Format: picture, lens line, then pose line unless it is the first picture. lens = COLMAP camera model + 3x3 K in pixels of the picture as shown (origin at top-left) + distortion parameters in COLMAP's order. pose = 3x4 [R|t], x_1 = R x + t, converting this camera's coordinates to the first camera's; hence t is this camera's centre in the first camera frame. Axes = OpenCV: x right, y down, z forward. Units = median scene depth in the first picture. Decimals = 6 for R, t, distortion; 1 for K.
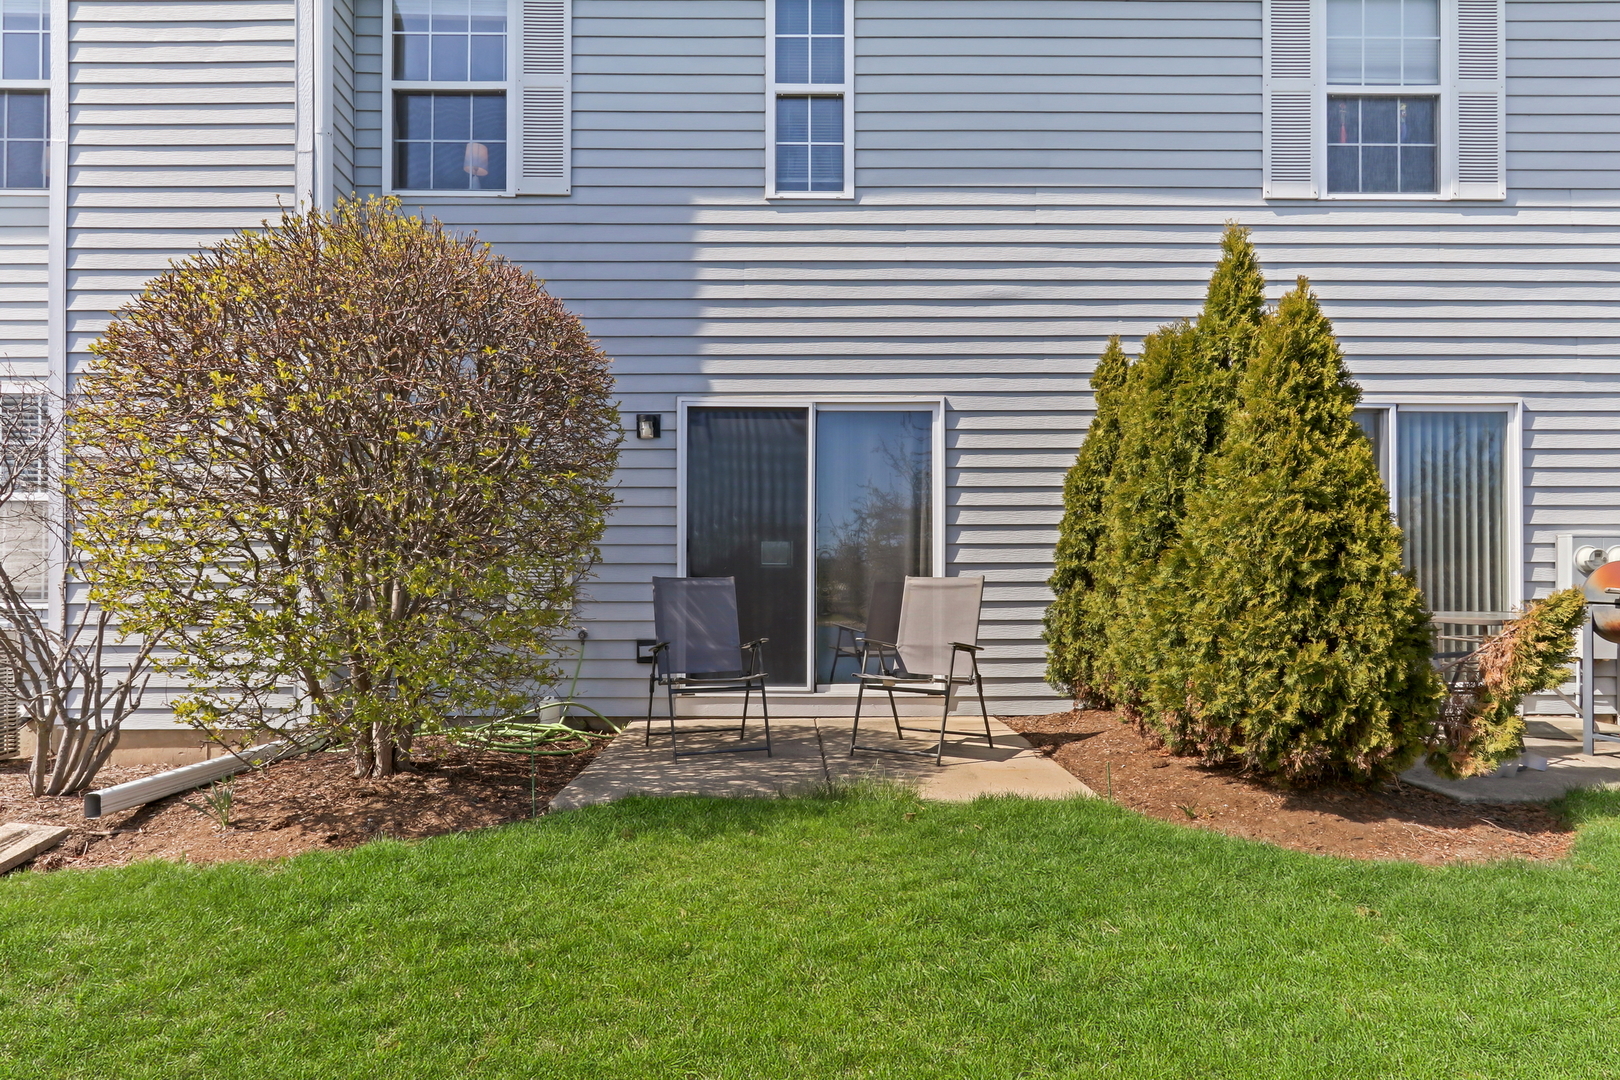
lens RADIAL K [[955.5, 0, 809.5], [0, 955.5, 552.4], [0, 0, 1]] dist [-0.005722, 0.005227]
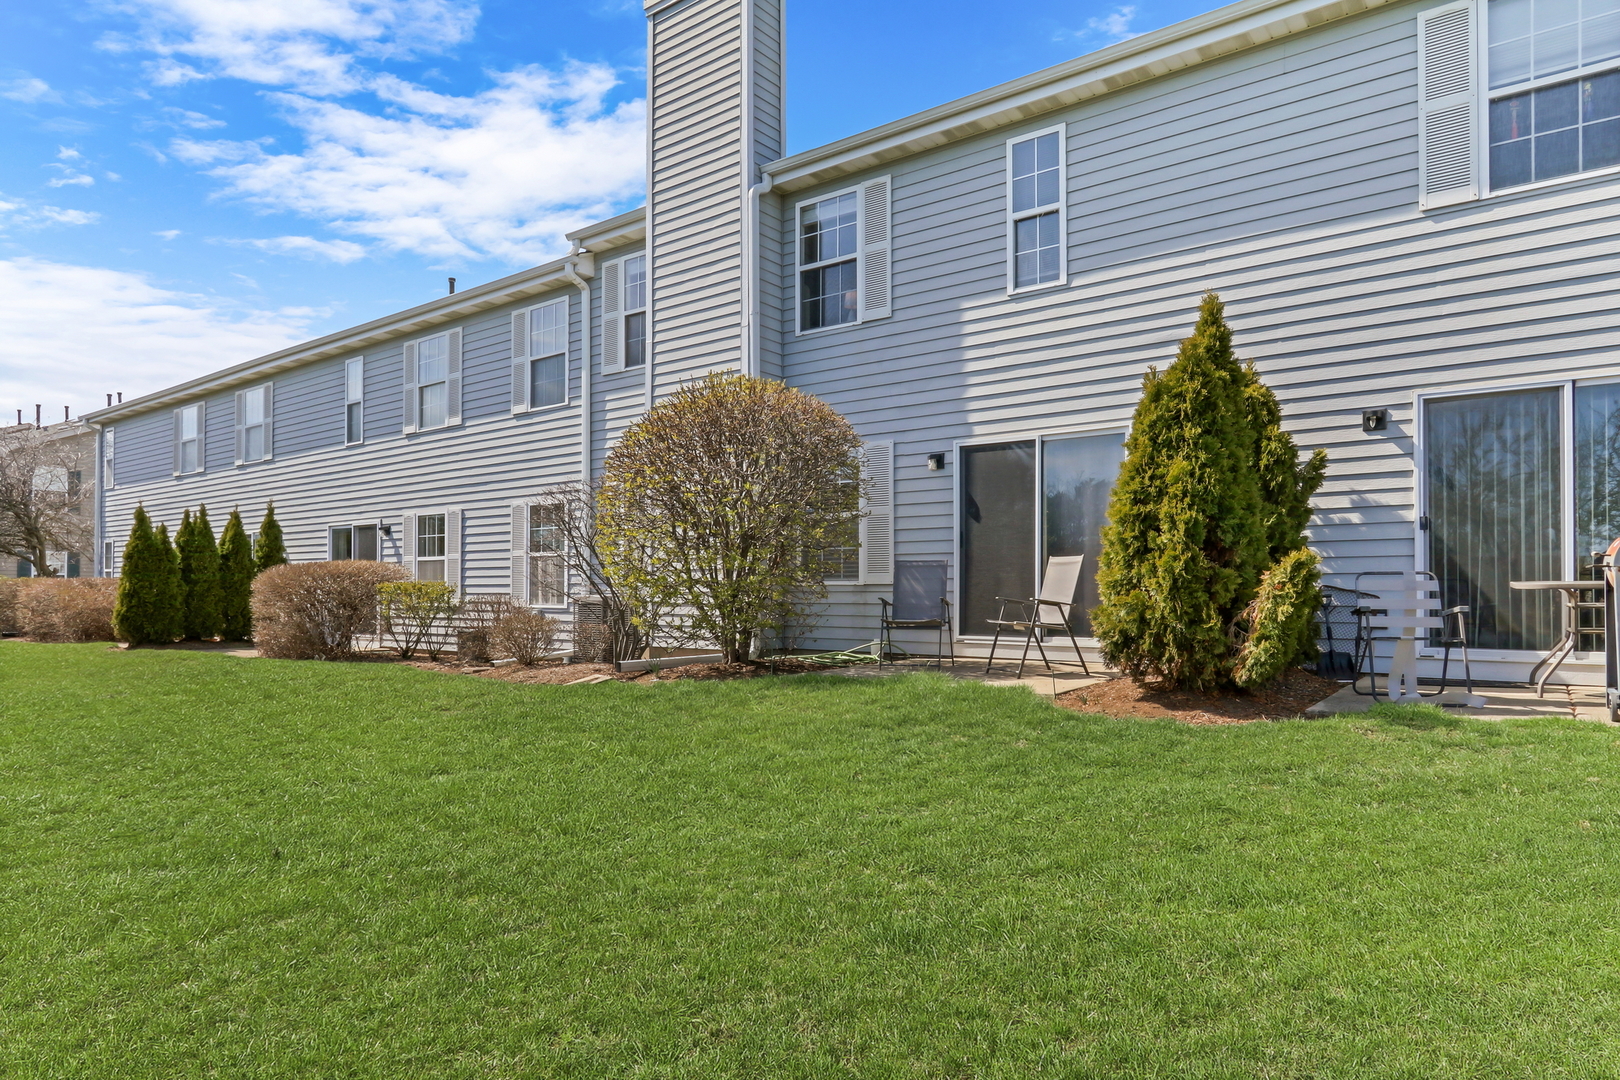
lens RADIAL K [[955.5, 0, 814.3], [0, 955.5, 548.5], [0, 0, 1]] dist [-0.005722, 0.005227]
pose [[0.797346, -0.028126, -0.602866, 0.571991], [0.015323, 0.999535, -0.026366, 0.039456], [0.603327, 0.011785, 0.797406, -0.303902]]
